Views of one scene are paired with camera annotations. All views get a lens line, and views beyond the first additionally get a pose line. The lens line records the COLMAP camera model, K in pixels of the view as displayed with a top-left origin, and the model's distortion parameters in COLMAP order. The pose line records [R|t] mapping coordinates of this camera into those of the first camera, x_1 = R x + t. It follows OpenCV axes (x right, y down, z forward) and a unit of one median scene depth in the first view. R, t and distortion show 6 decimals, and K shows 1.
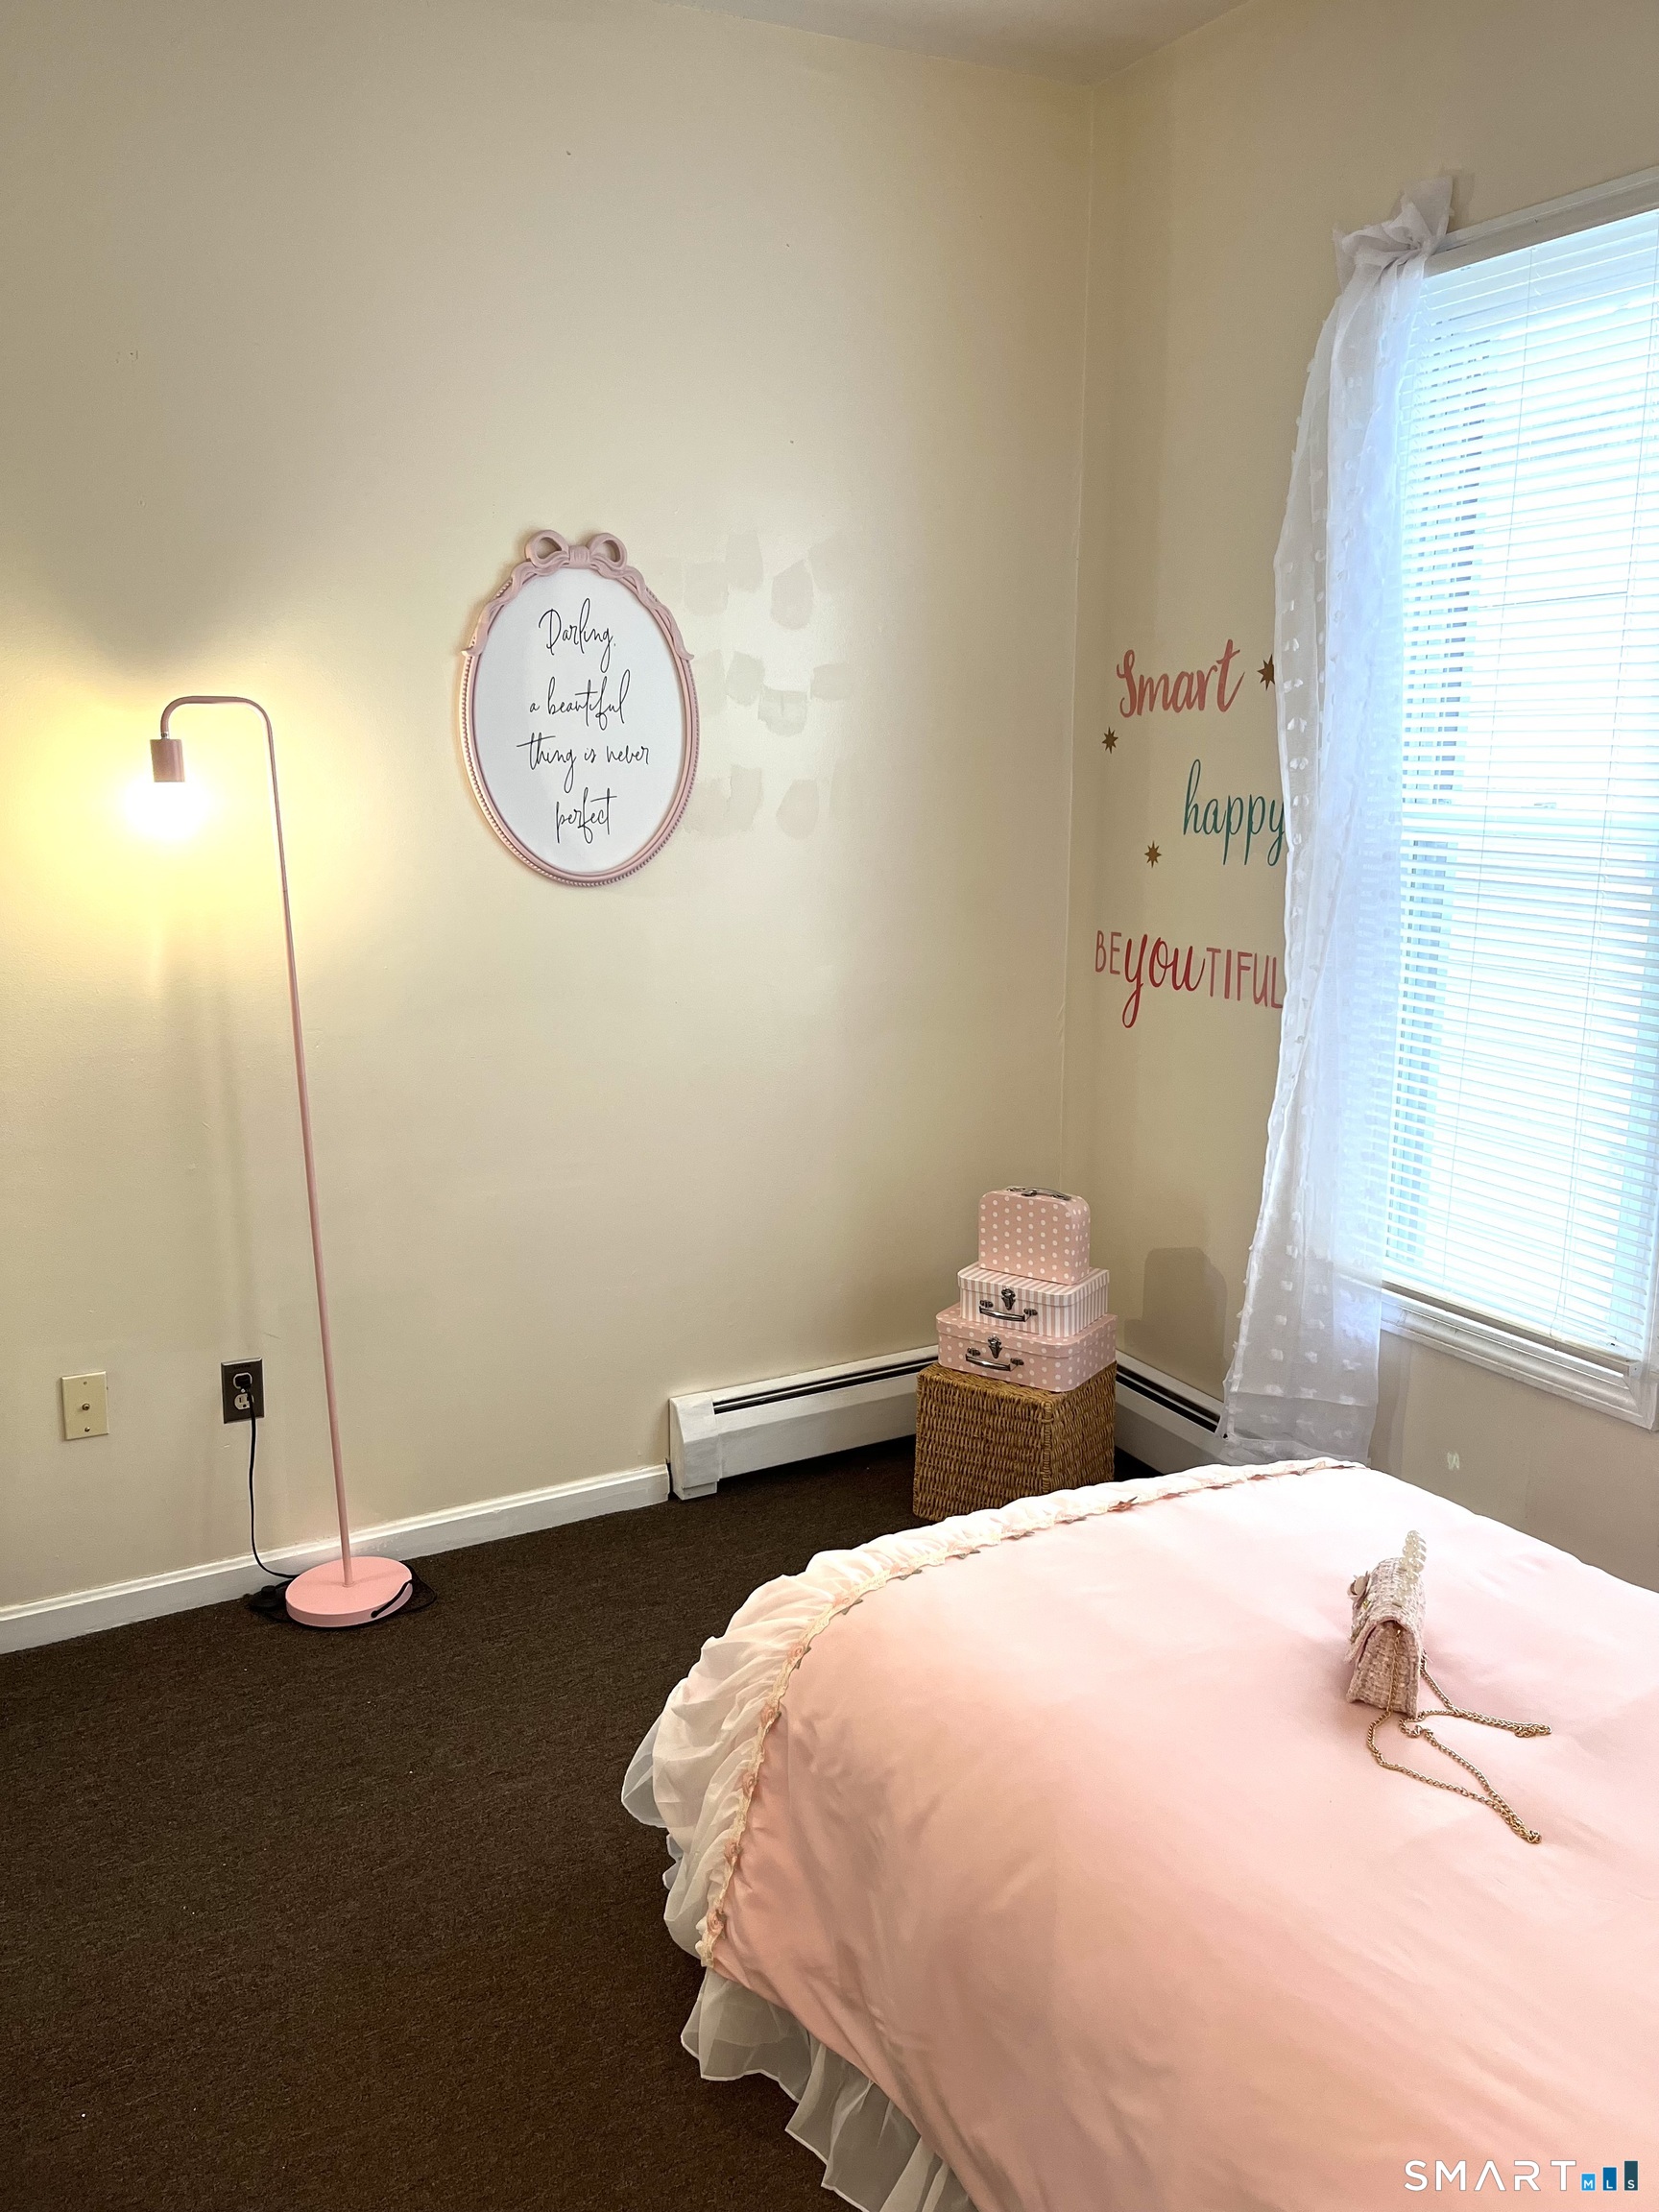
lens RADIAL K [[1575.3, 0, 829.5], [0, 1575.3, 1106.0], [0, 0, 1]] dist [0.036910, -0.060503]
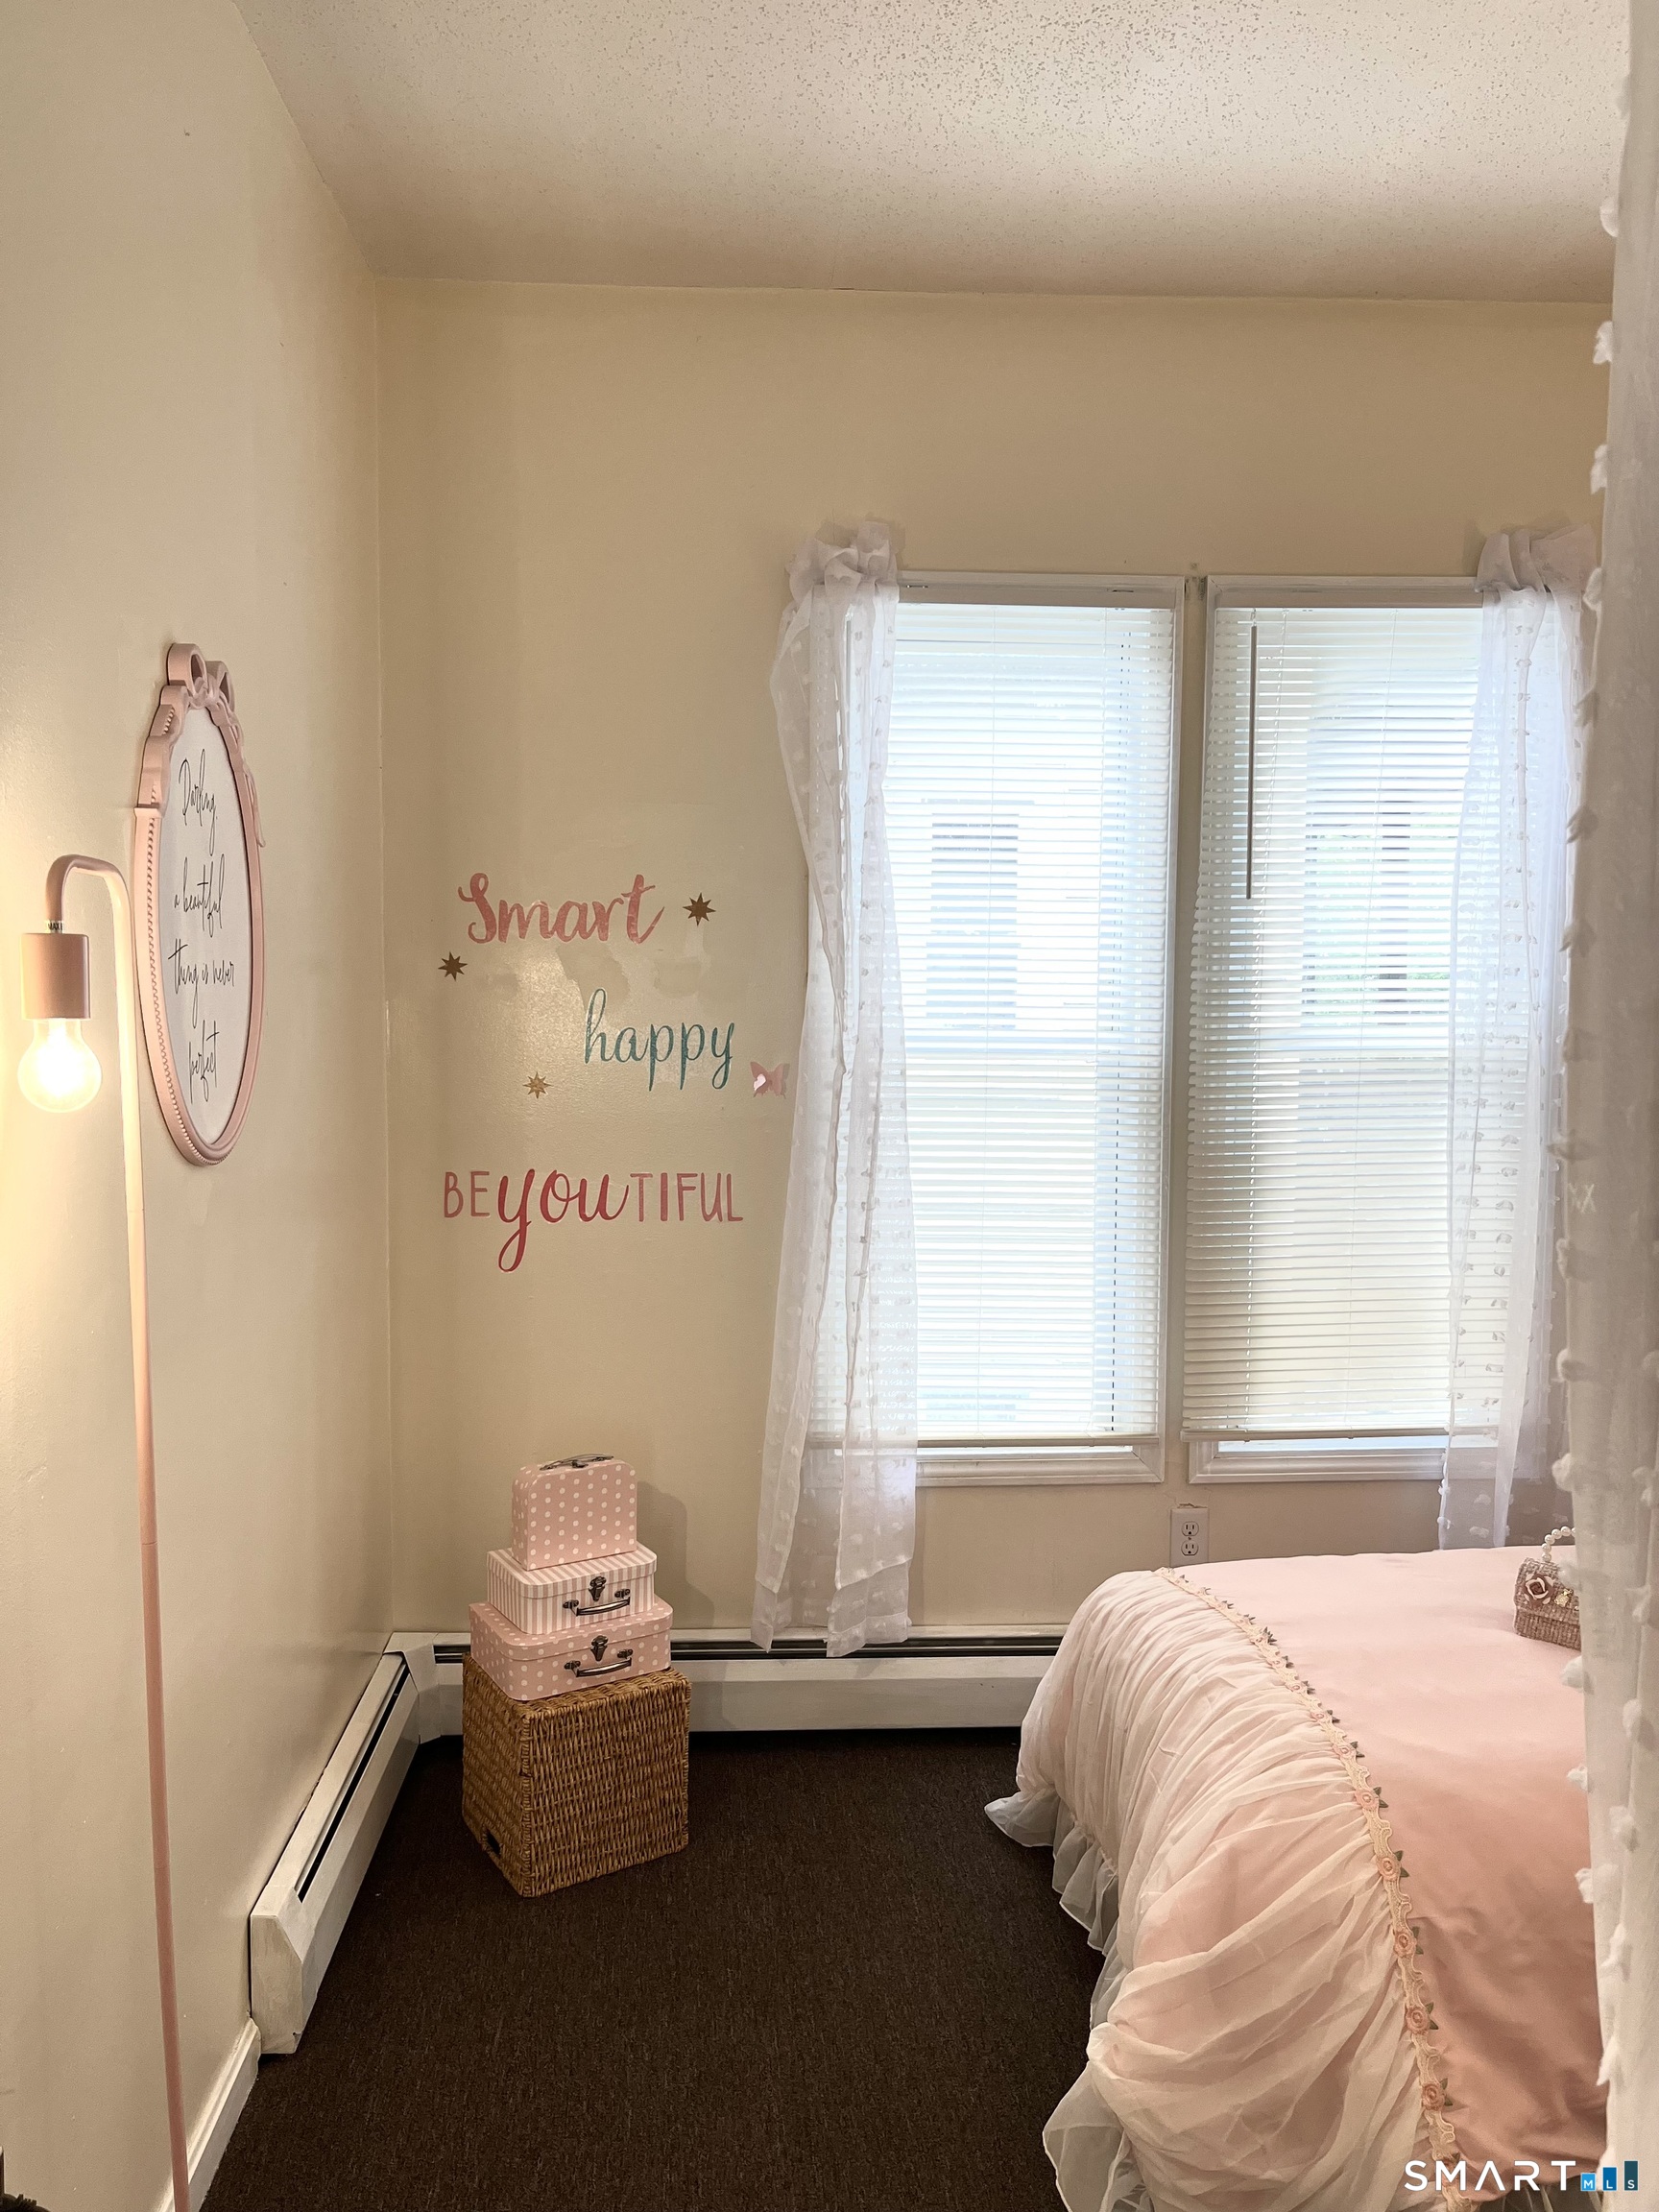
lens RADIAL K [[1575.3, 0, 829.5], [0, 1575.3, 1106.0], [0, 0, 1]] dist [0.036910, -0.060503]
pose [[0.450210, -0.056166, 0.891155, -0.596247], [0.179919, 0.983256, -0.028924, -0.092591], [-0.874609, 0.173357, 0.452777, 0.440136]]
